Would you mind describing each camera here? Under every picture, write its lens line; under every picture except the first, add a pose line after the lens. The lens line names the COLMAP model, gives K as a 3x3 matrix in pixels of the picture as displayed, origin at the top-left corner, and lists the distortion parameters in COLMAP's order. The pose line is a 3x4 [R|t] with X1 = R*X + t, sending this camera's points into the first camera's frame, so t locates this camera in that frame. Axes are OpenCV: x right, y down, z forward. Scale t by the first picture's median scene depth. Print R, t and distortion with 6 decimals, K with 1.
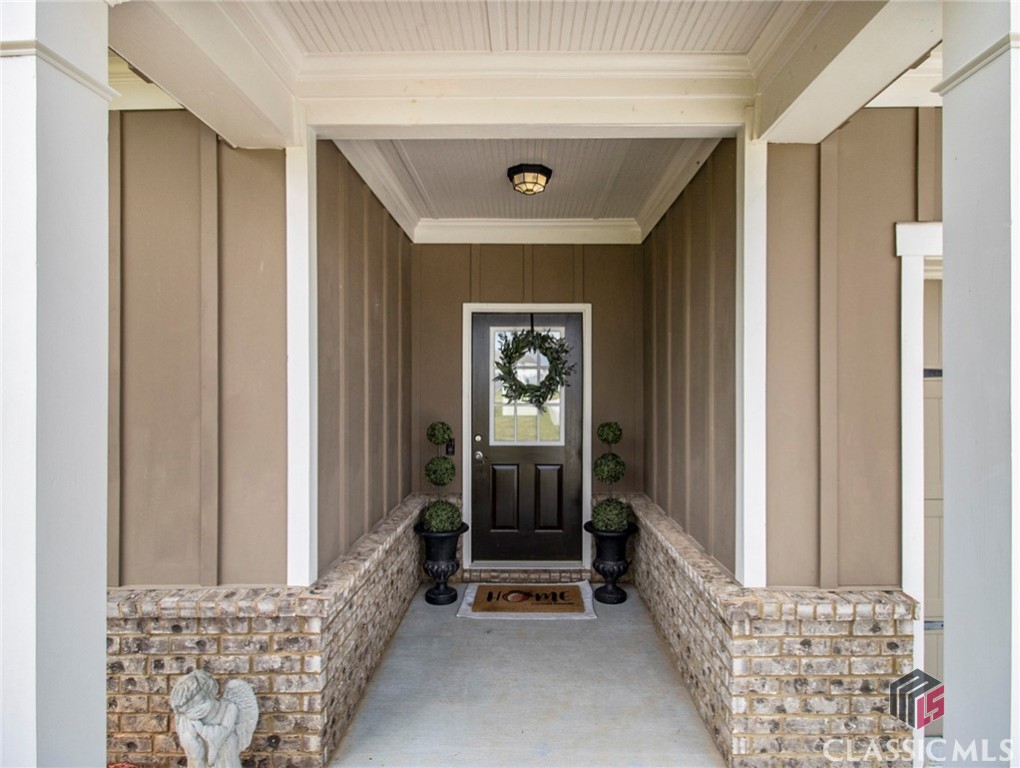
lens RADIAL K [[552.9, 0, 511.4], [0, 552.9, 379.6], [0, 0, 1]] dist [-0.000213, 0.000004]
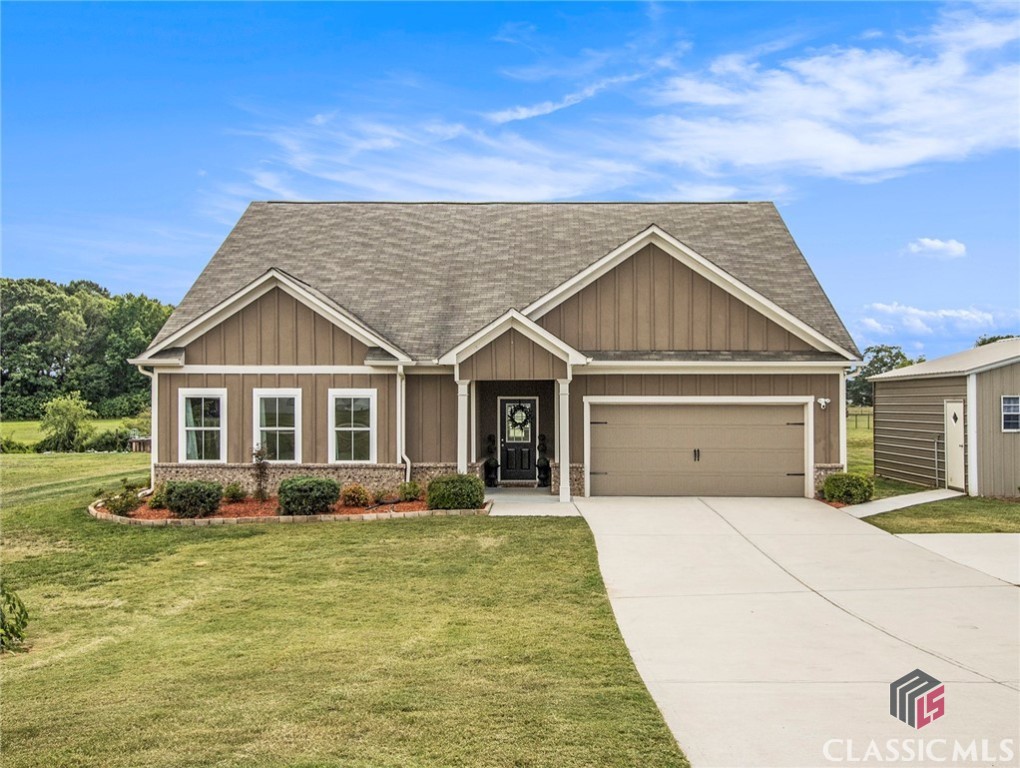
lens RADIAL K [[832.4, 0, 510.3], [0, 832.4, 388.5], [0, 0, 1]] dist [0.000055, 0.000000]
pose [[0.999973, -0.003030, -0.006659, 0.016101], [0.002820, 0.999505, -0.031342, -0.035177], [0.006751, 0.031322, 0.999487, -3.715950]]
